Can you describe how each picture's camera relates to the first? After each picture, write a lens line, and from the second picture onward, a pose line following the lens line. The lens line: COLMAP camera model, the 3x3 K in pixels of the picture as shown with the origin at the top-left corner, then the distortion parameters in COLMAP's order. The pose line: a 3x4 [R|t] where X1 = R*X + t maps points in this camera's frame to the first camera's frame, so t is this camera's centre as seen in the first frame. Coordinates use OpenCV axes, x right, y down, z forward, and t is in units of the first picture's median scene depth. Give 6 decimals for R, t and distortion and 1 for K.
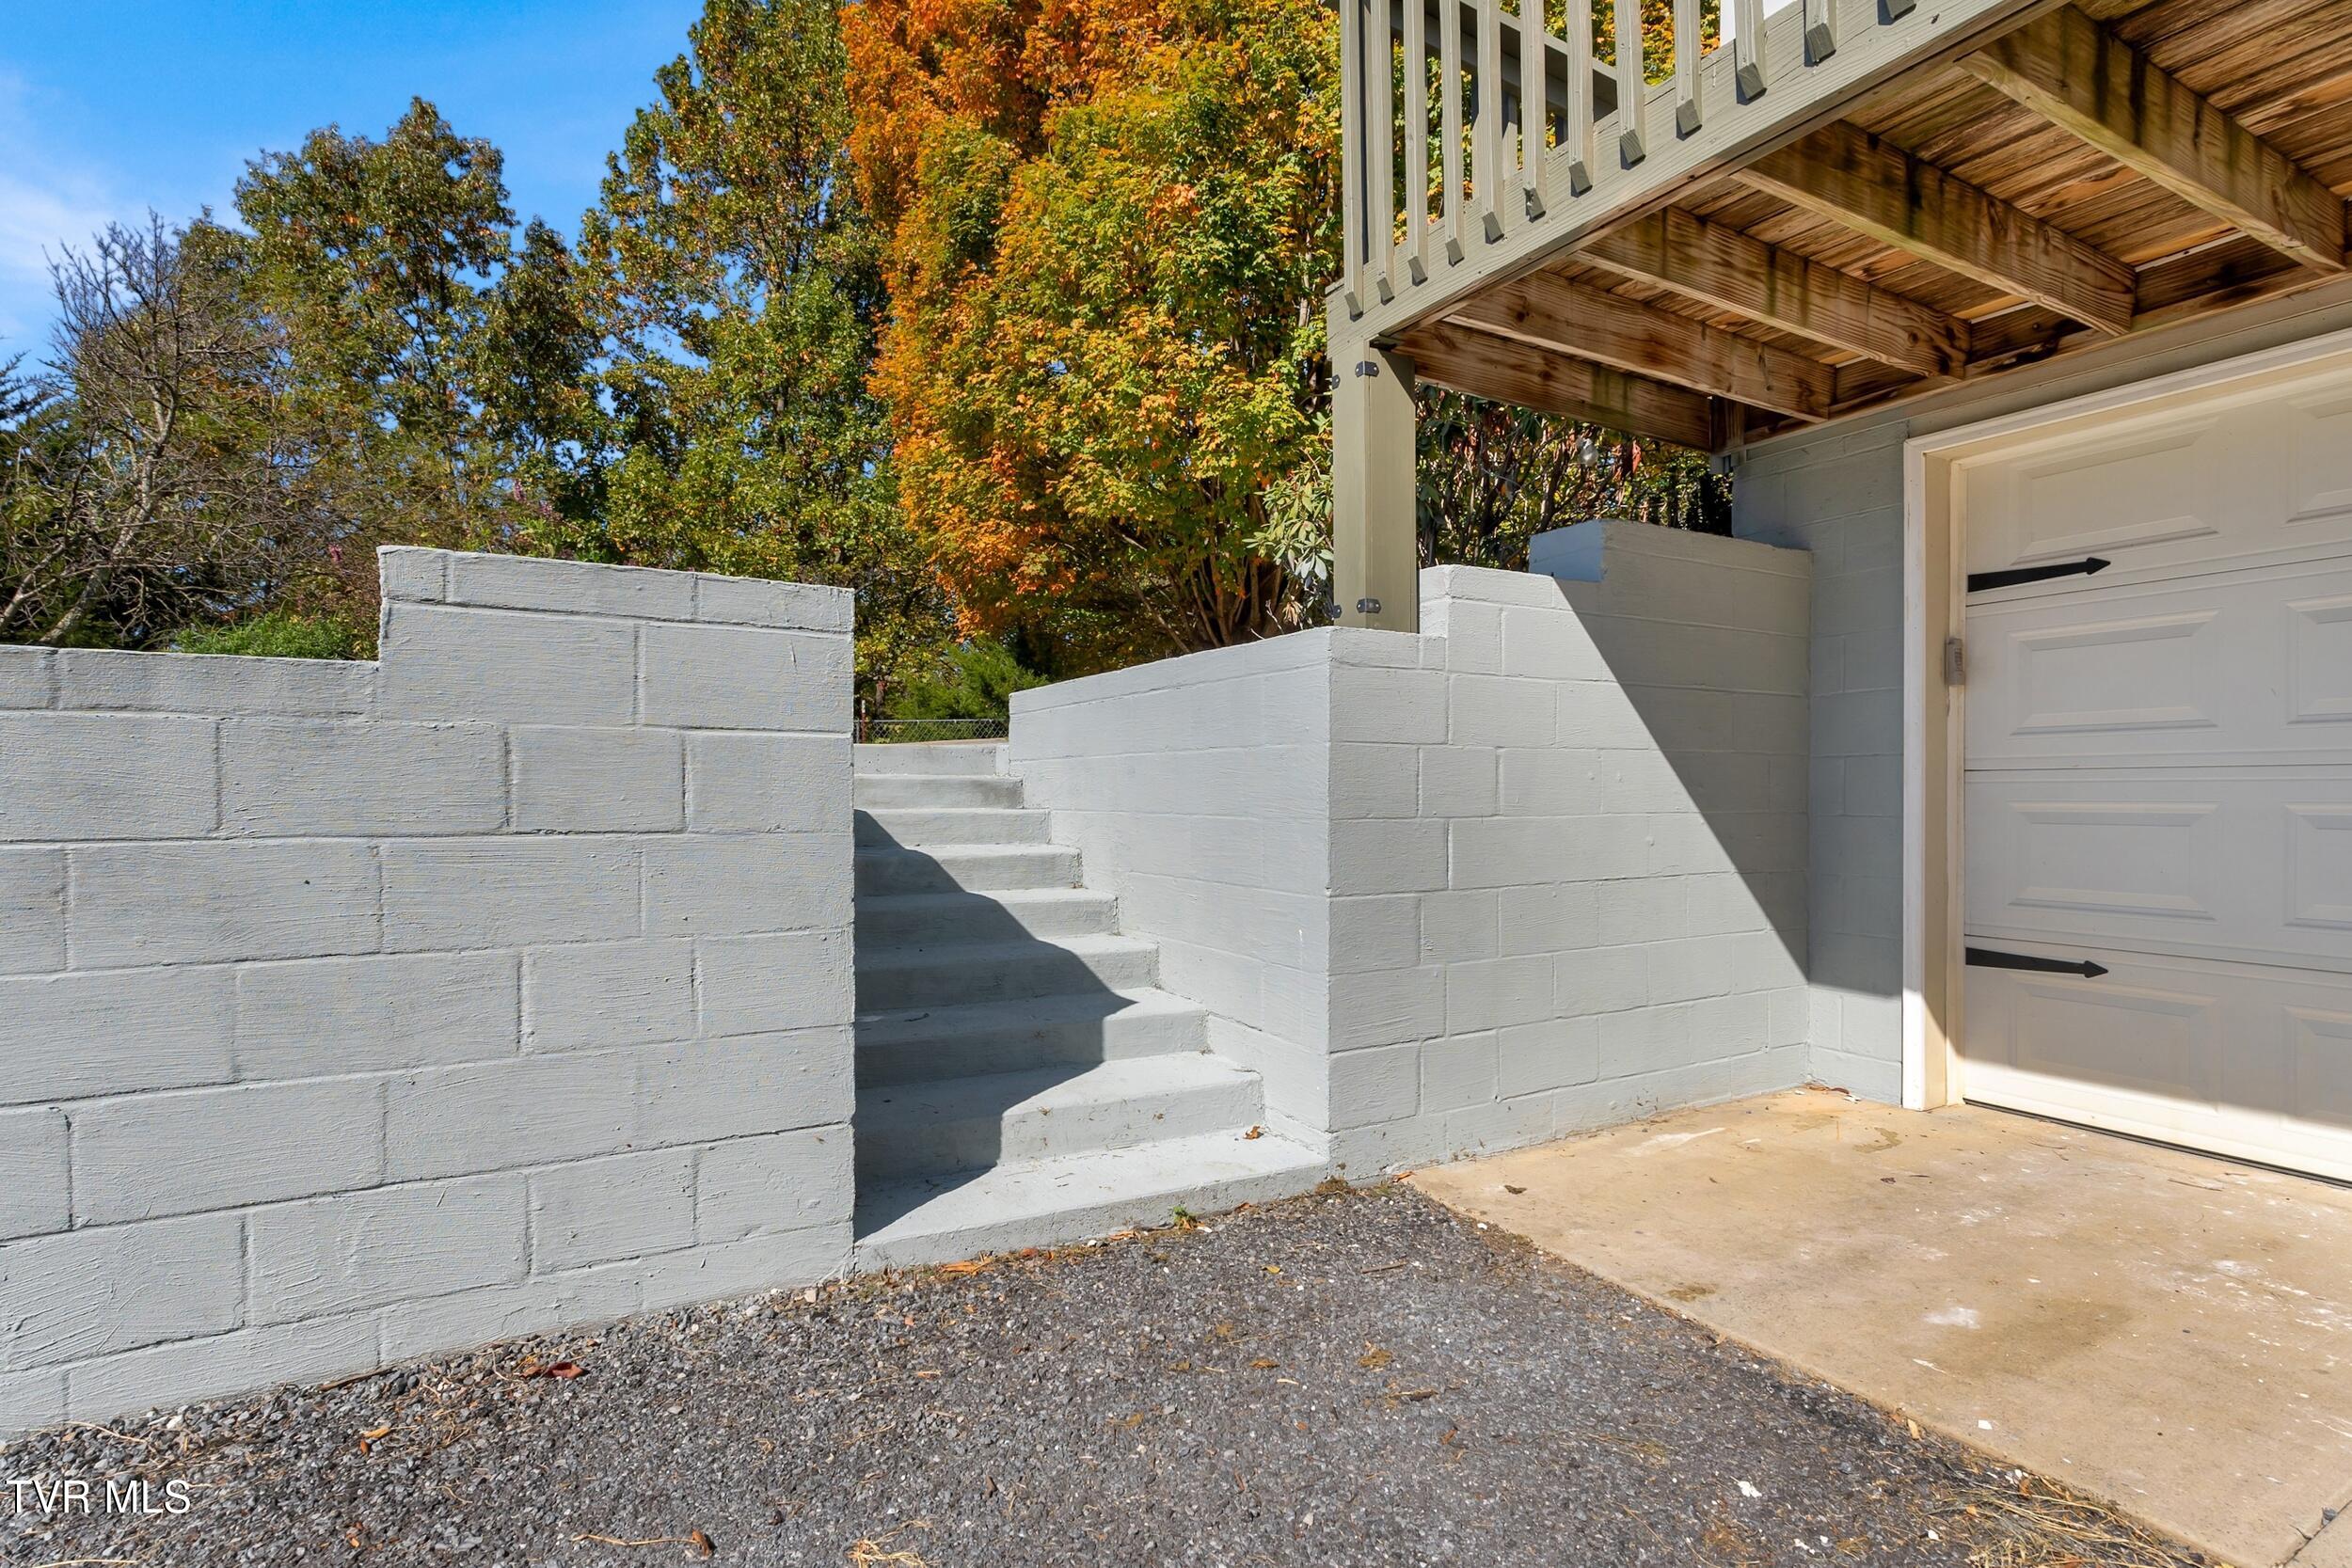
lens RADIAL K [[1126.2, 0, 1167.9], [0, 1126.2, 792.2], [0, 0, 1]] dist [0.009203, 0.002041]
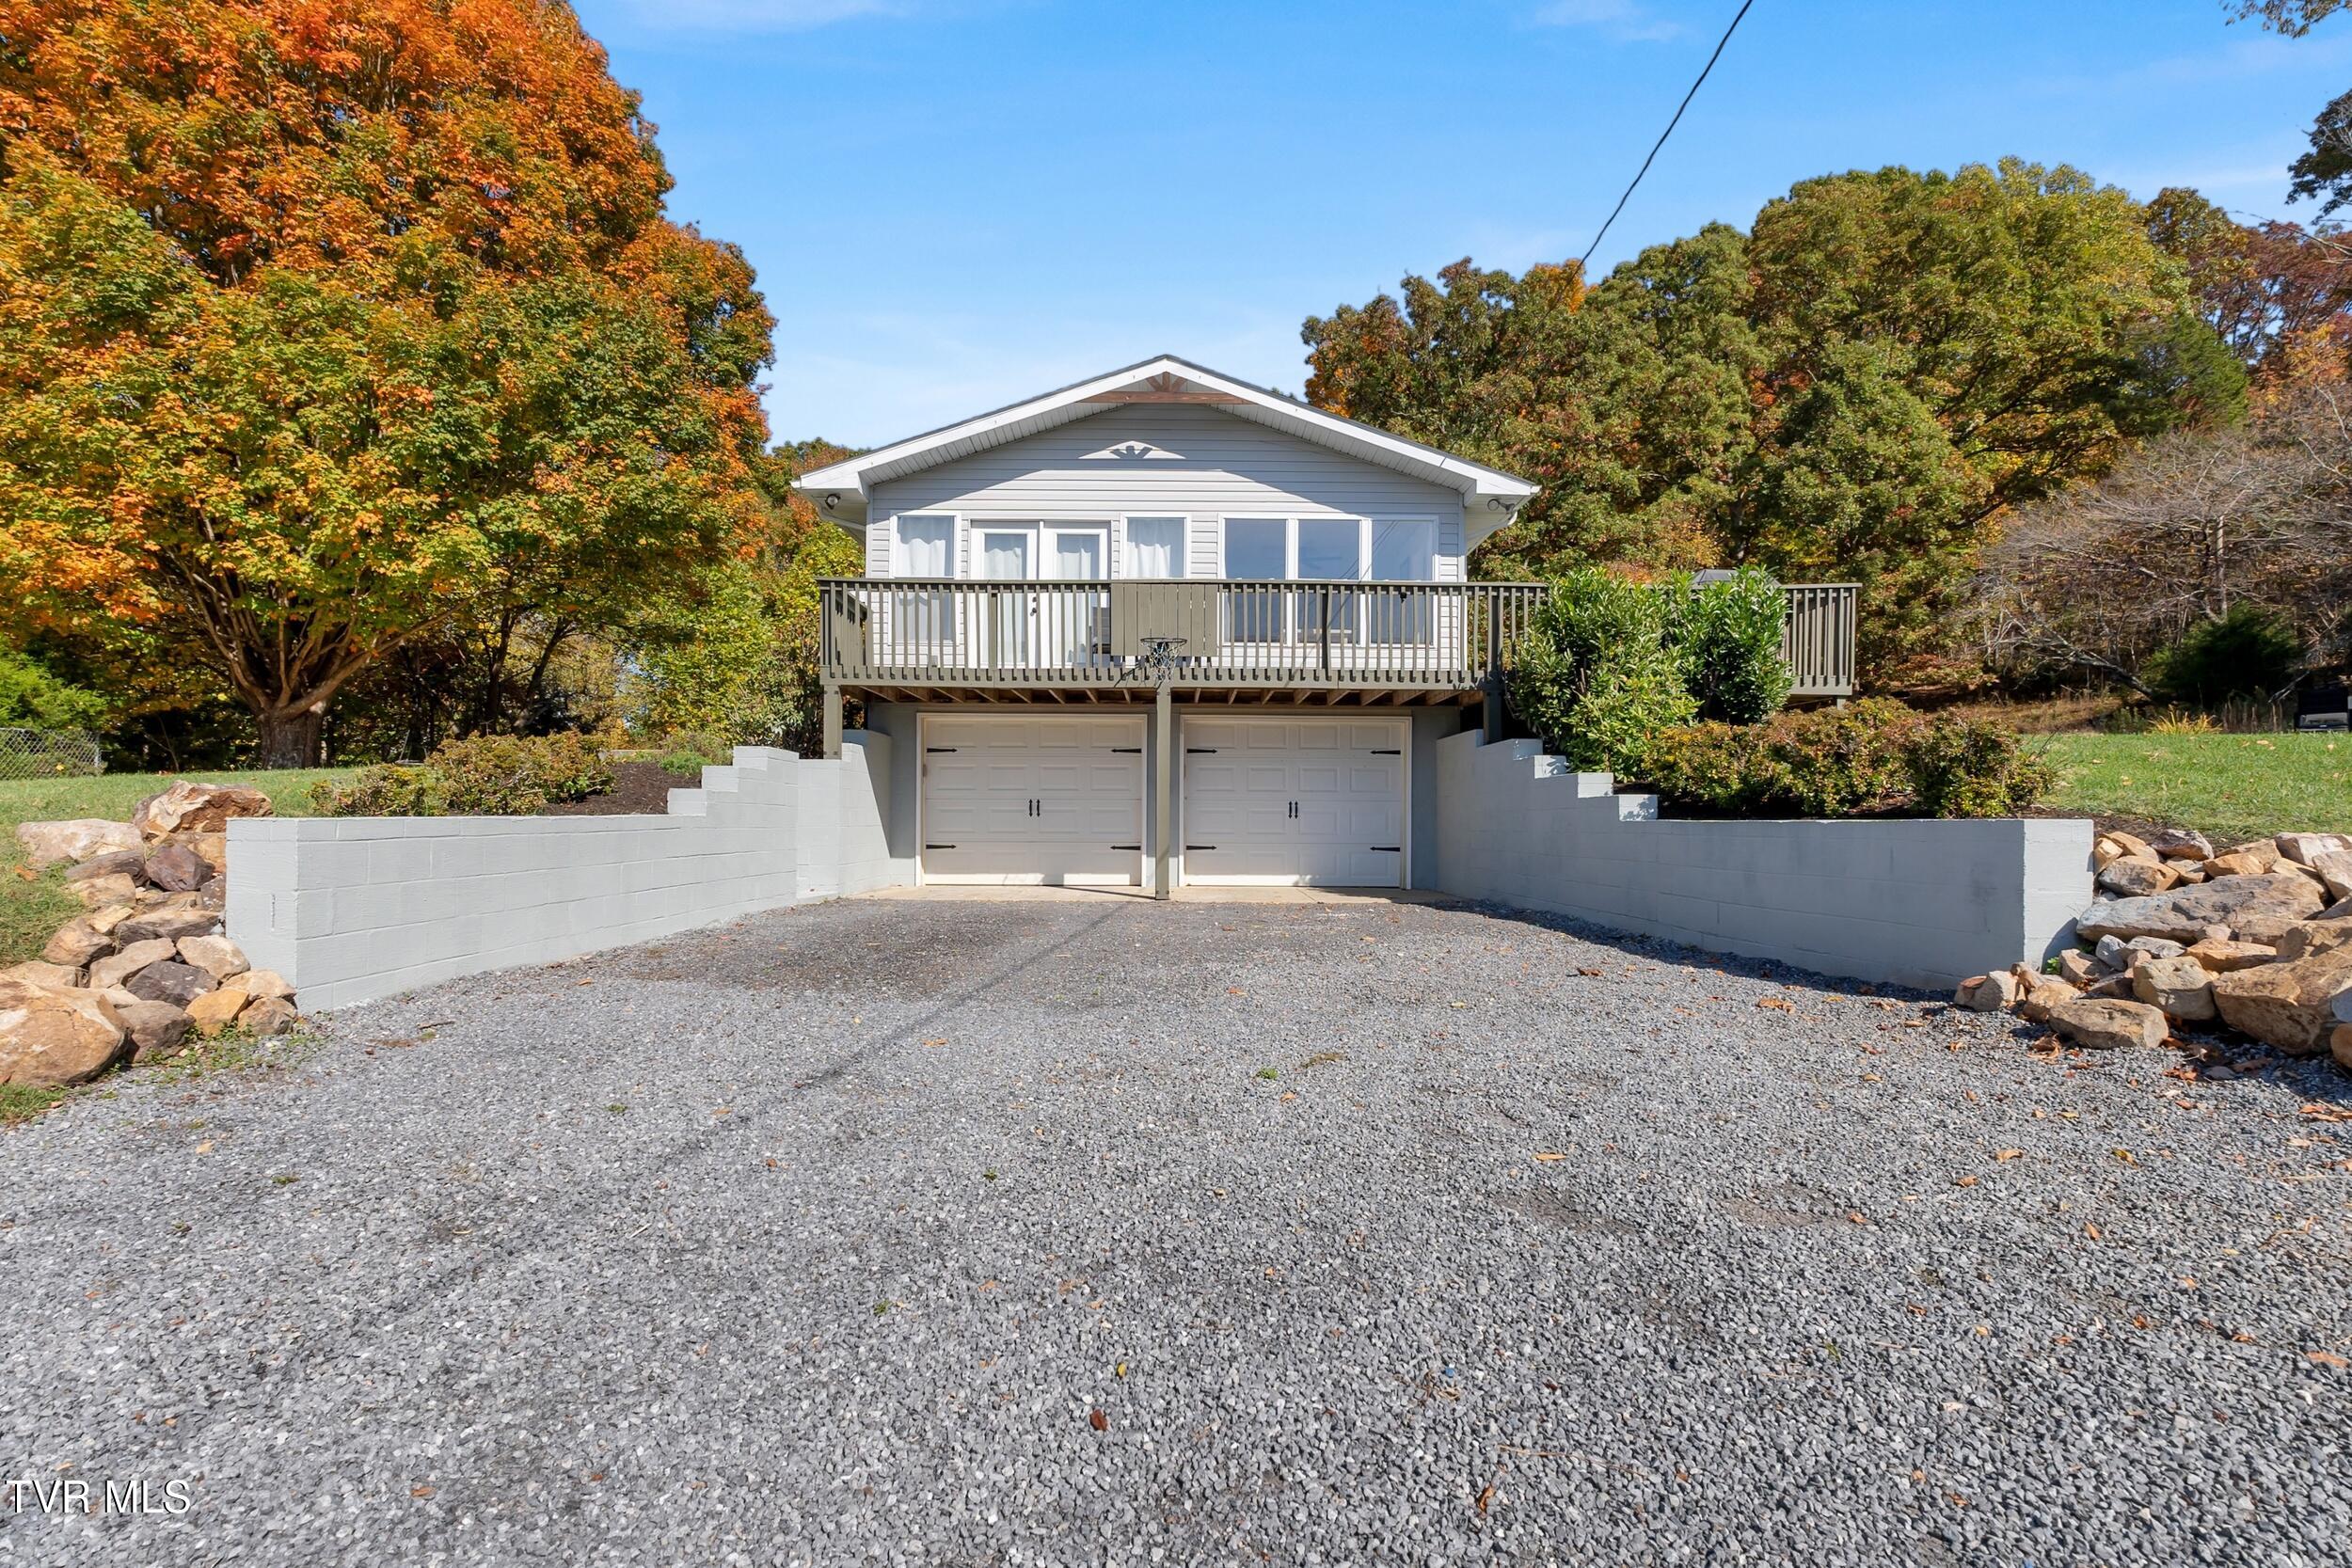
lens RADIAL K [[1126.2, 0, 1183.7], [0, 1126.2, 802.6], [0, 0, 1]] dist [0.009203, 0.002041]
pose [[0.497645, 0.018235, 0.867189, -0.758674], [-0.004226, 0.999818, -0.018599, 0.021082], [-0.867371, 0.005591, 0.497631, -0.578214]]
